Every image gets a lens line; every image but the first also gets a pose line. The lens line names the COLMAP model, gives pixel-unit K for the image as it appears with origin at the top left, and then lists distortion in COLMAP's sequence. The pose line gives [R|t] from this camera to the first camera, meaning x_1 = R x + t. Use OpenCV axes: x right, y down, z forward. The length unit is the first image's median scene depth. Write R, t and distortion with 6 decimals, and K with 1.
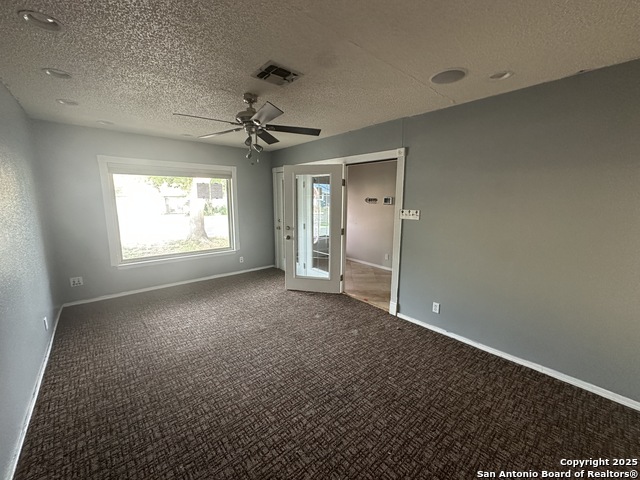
lens RADIAL K [[256.6, 0, 320.4], [0, 256.6, 240.1], [0, 0, 1]] dist [-0.001774, 0.000248]
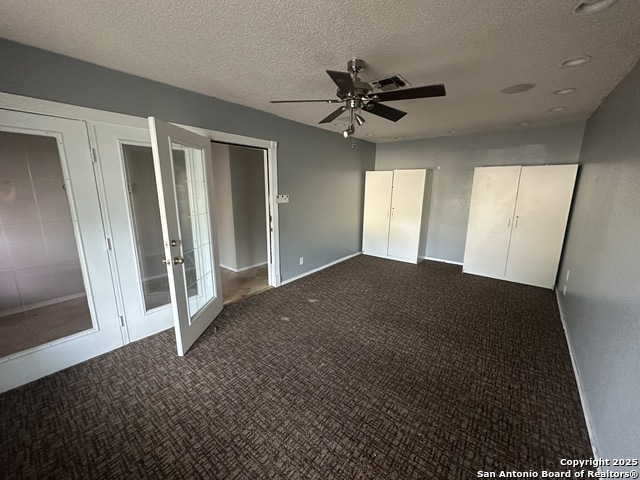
lens RADIAL K [[256.6, 0, 320.8], [0, 256.6, 238.8], [0, 0, 1]] dist [-0.001774, 0.000248]
pose [[-0.179373, -0.210883, 0.960913, -0.885795], [0.146147, 0.960205, 0.238009, -0.178206], [-0.972865, 0.183127, -0.141415, 1.009988]]
